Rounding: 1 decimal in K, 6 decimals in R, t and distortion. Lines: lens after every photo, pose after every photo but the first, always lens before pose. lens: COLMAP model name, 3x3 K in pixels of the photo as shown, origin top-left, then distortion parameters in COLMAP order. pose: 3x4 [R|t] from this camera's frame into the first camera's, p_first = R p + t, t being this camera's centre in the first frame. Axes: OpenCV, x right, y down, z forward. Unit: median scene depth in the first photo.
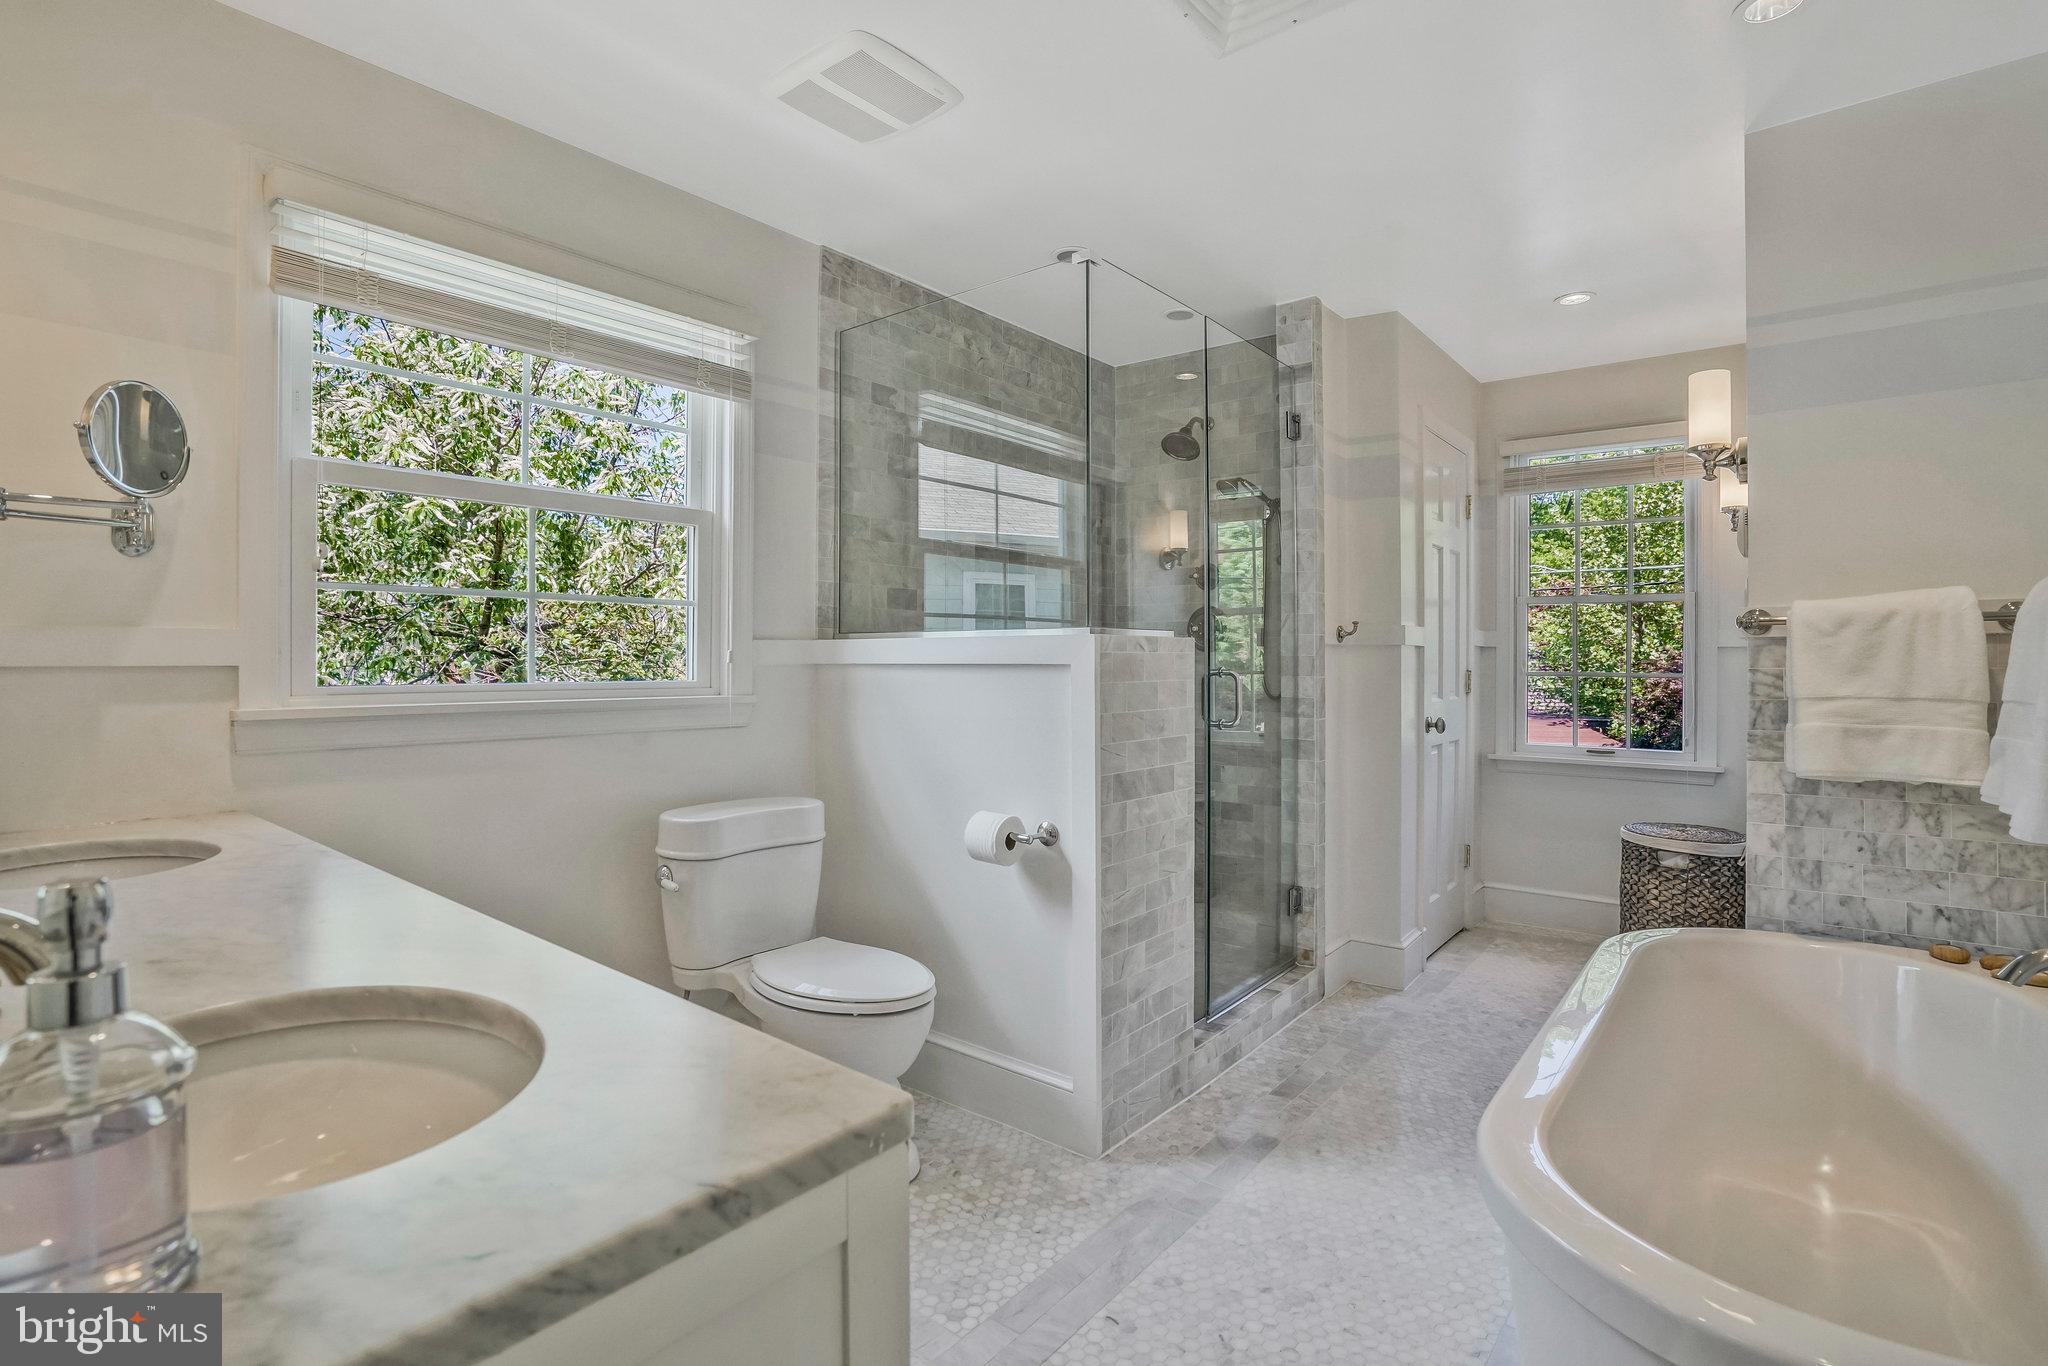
lens RADIAL K [[960.9, 0, 1022.8], [0, 960.9, 667.3], [0, 0, 1]] dist [-0.027206, 0.004283]
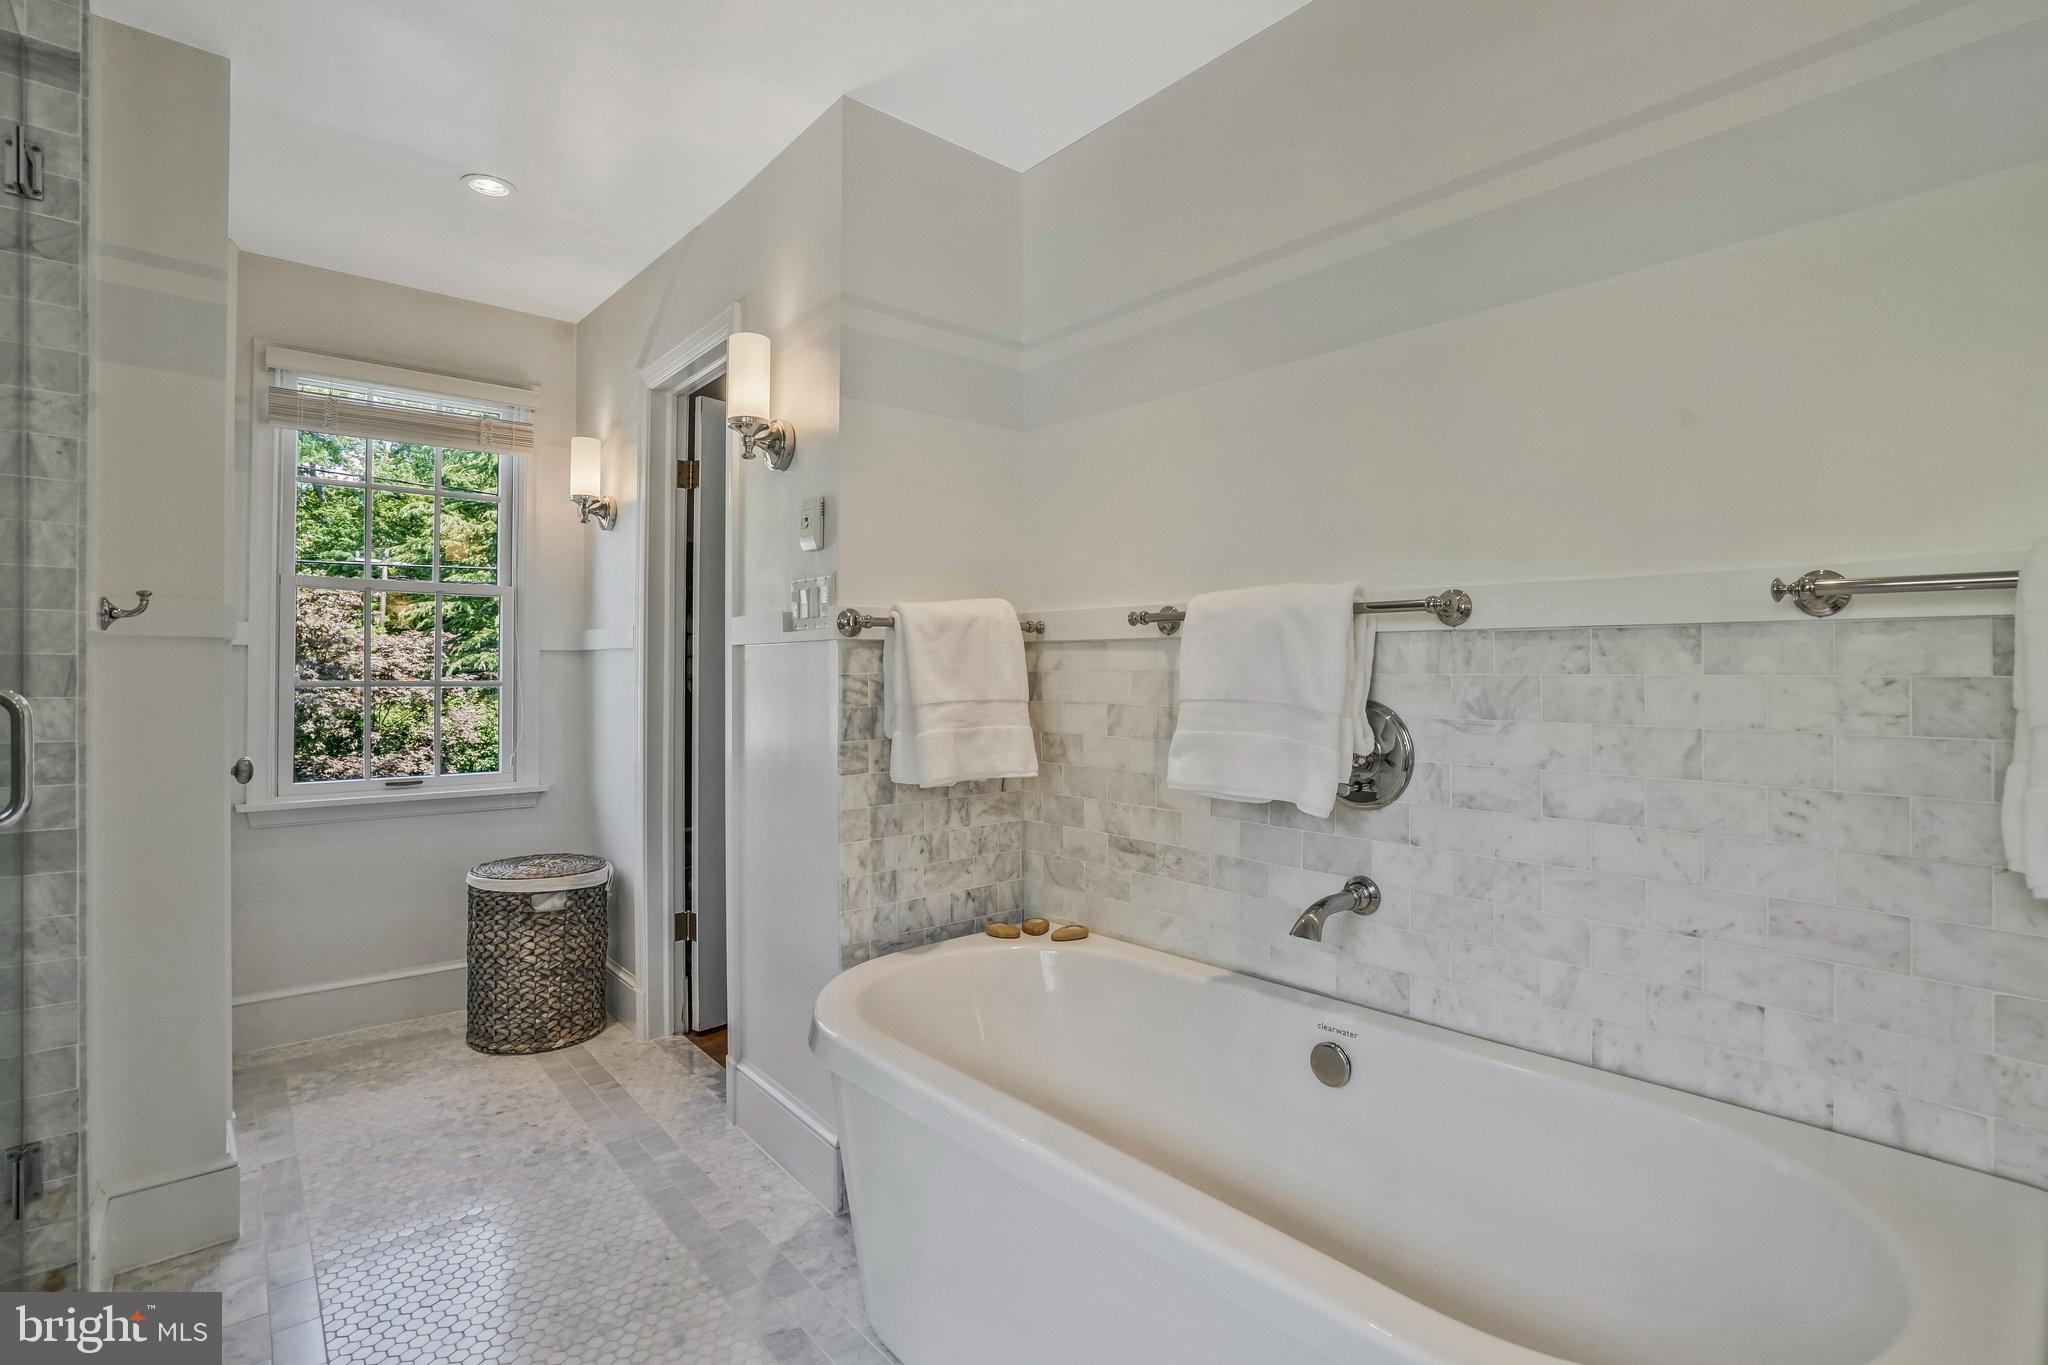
lens RADIAL K [[960.9, 0, 1019.7], [0, 960.9, 662.2], [0, 0, 1]] dist [-0.027206, 0.004283]
pose [[0.198535, 0.005130, 0.980080, -0.102995], [0.006985, 0.999954, -0.006649, -0.002786], [-0.980069, 0.008166, 0.198490, 0.672789]]
